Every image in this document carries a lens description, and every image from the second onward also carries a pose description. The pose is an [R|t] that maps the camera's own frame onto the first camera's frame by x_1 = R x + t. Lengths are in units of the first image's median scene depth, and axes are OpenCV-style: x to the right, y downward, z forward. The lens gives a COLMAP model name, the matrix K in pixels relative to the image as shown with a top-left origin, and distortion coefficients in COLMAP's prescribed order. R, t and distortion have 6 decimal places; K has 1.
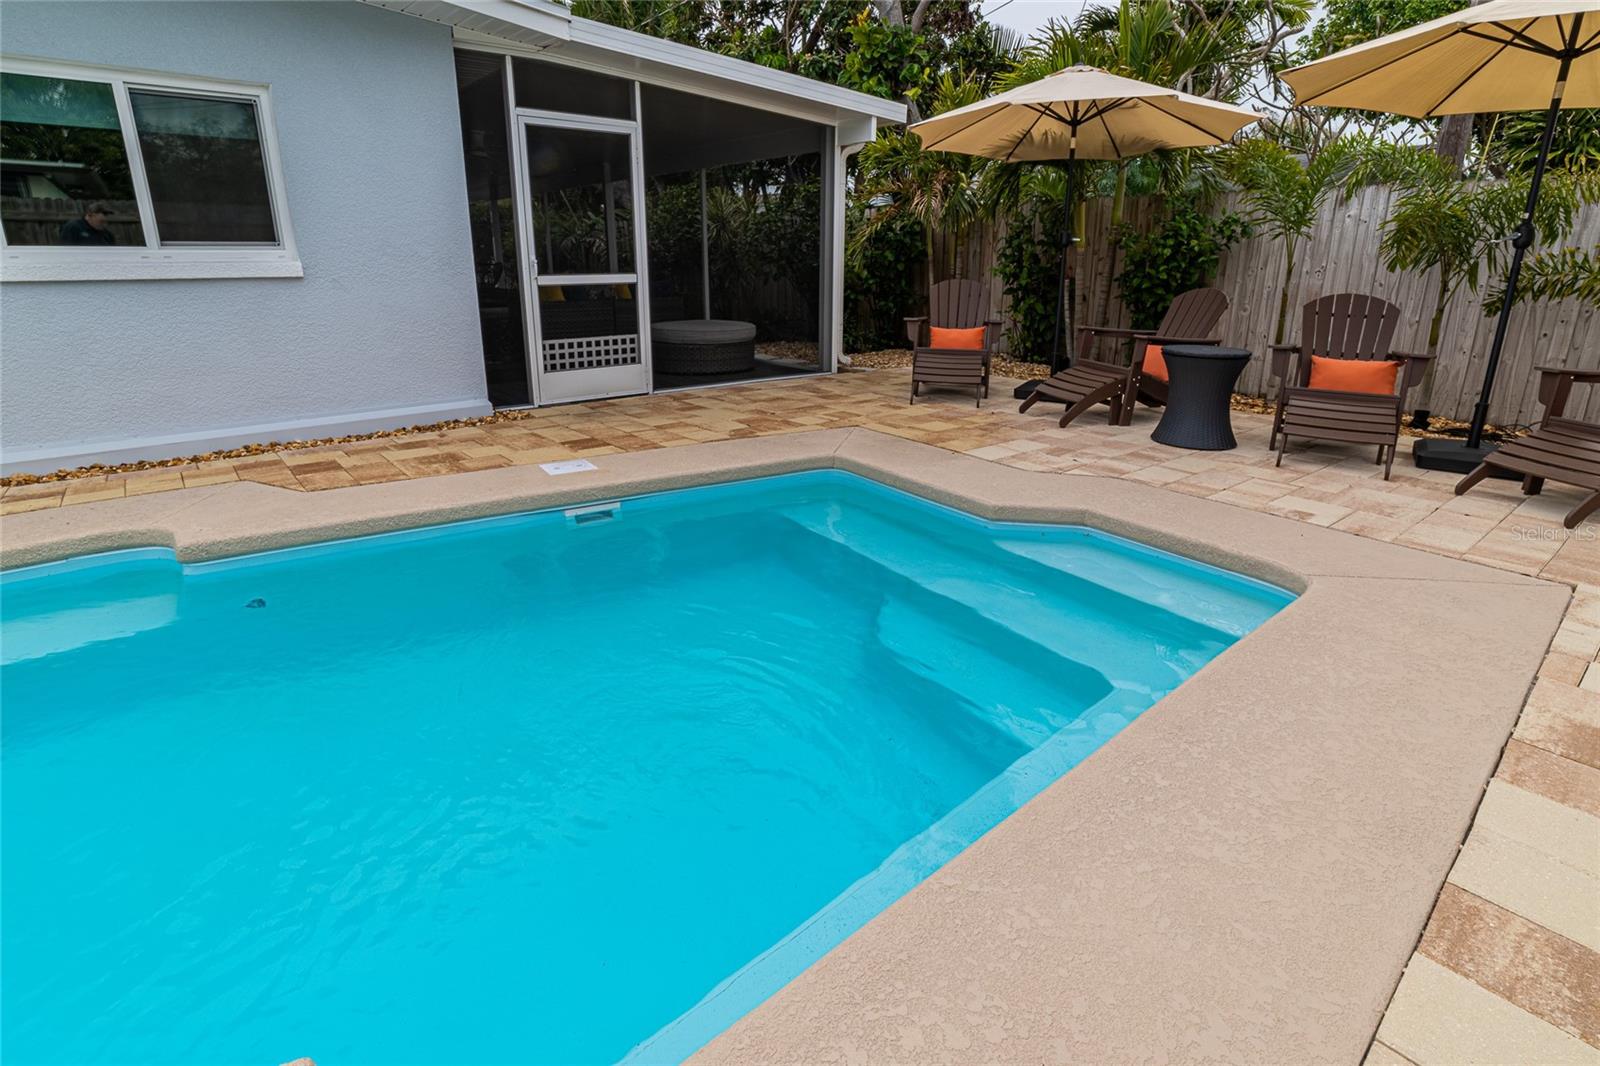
lens RADIAL K [[792.5, 0, 811.6], [0, 792.5, 469.5], [0, 0, 1]] dist [-0.013733, 0.001094]
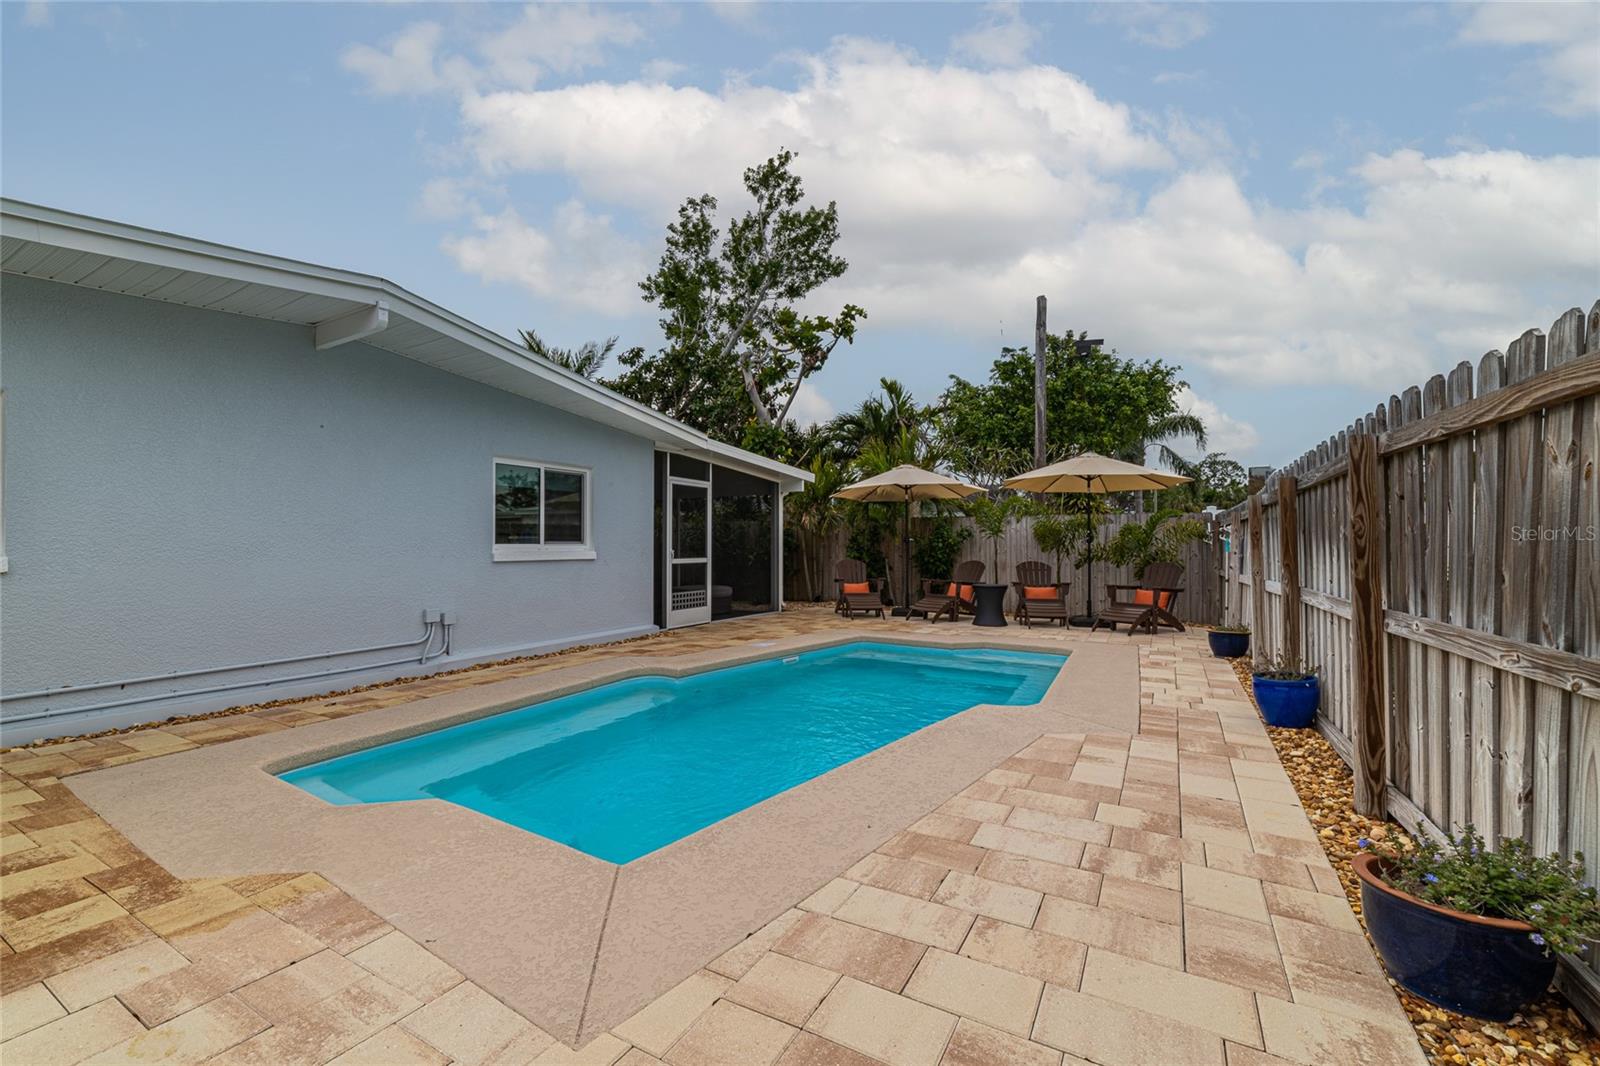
lens RADIAL K [[653.0, 0, 800.0], [0, 653.0, 533.0], [0, 0, 1]] dist [-0.011489, -0.000013]
pose [[0.936976, 0.002014, 0.349388, -0.587373], [0.097942, 0.958377, -0.268181, 0.138353], [-0.335385, 0.285498, 0.897779, -0.497789]]
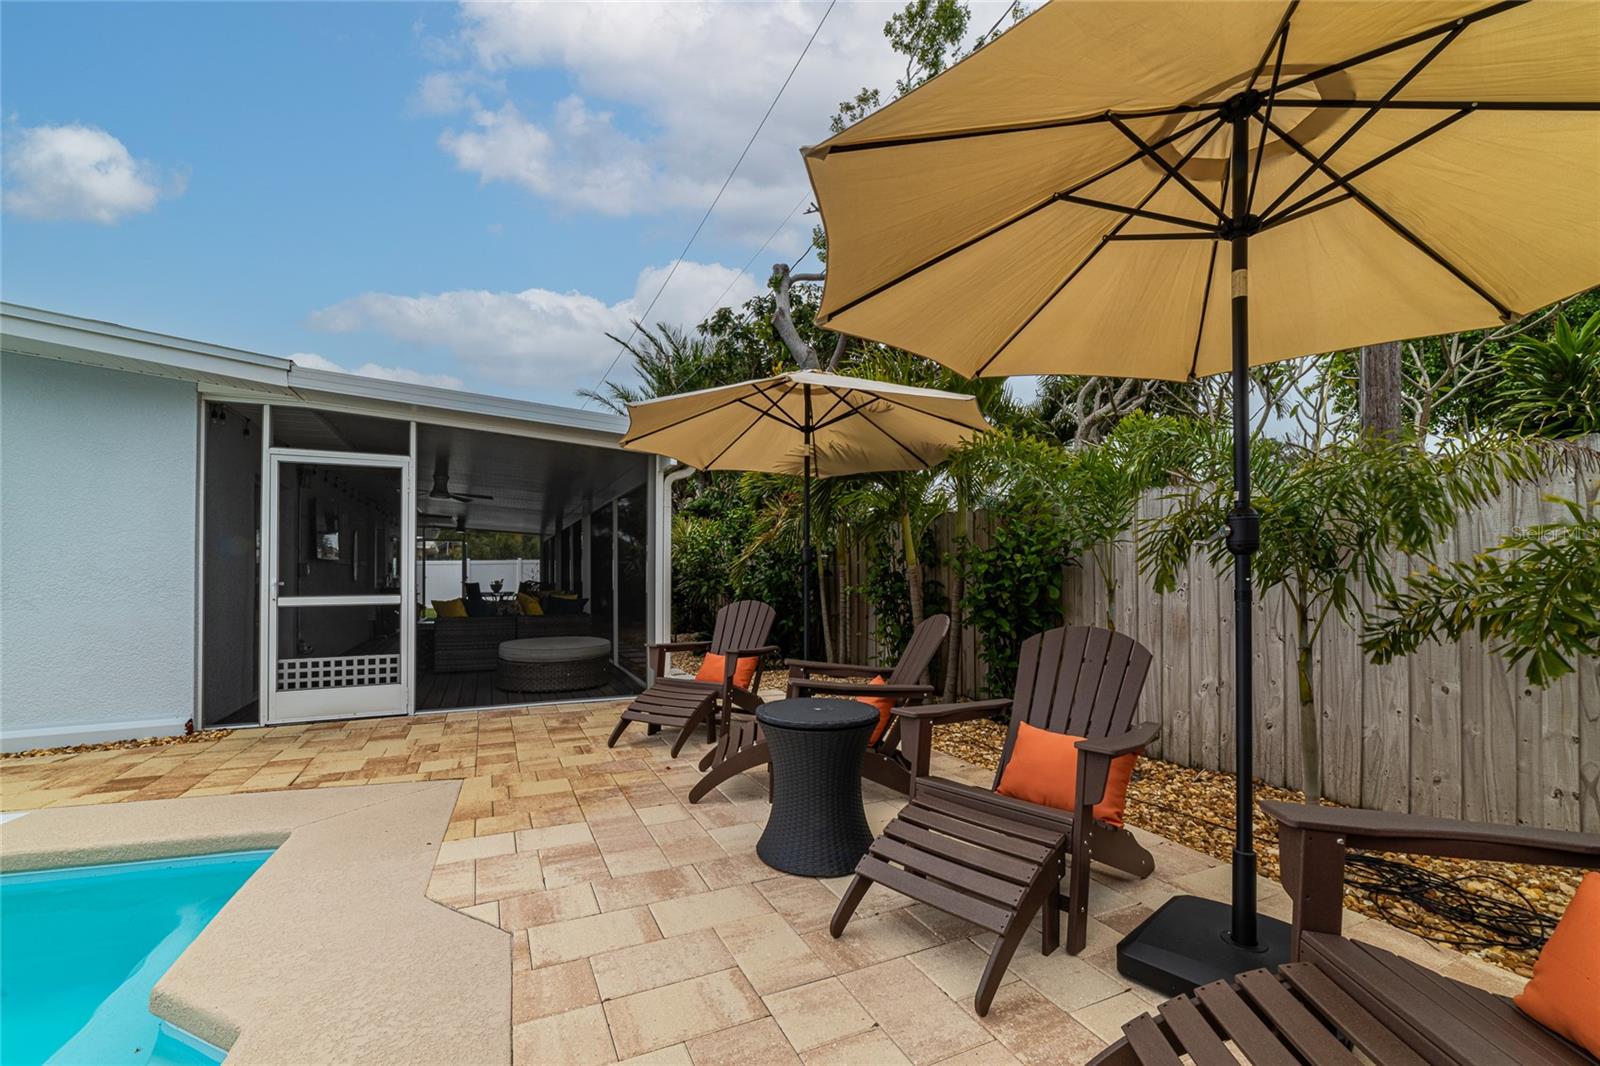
lens RADIAL K [[659.5, 0, 776.9], [0, 659.5, 560.5], [0, 0, 1]] dist [-0.011685, -0.000032]
pose [[0.964948, -0.013101, -0.262114, 0.495999], [-0.060878, 0.960338, -0.272113, -0.095165], [0.255282, 0.278532, 0.925878, 0.348830]]
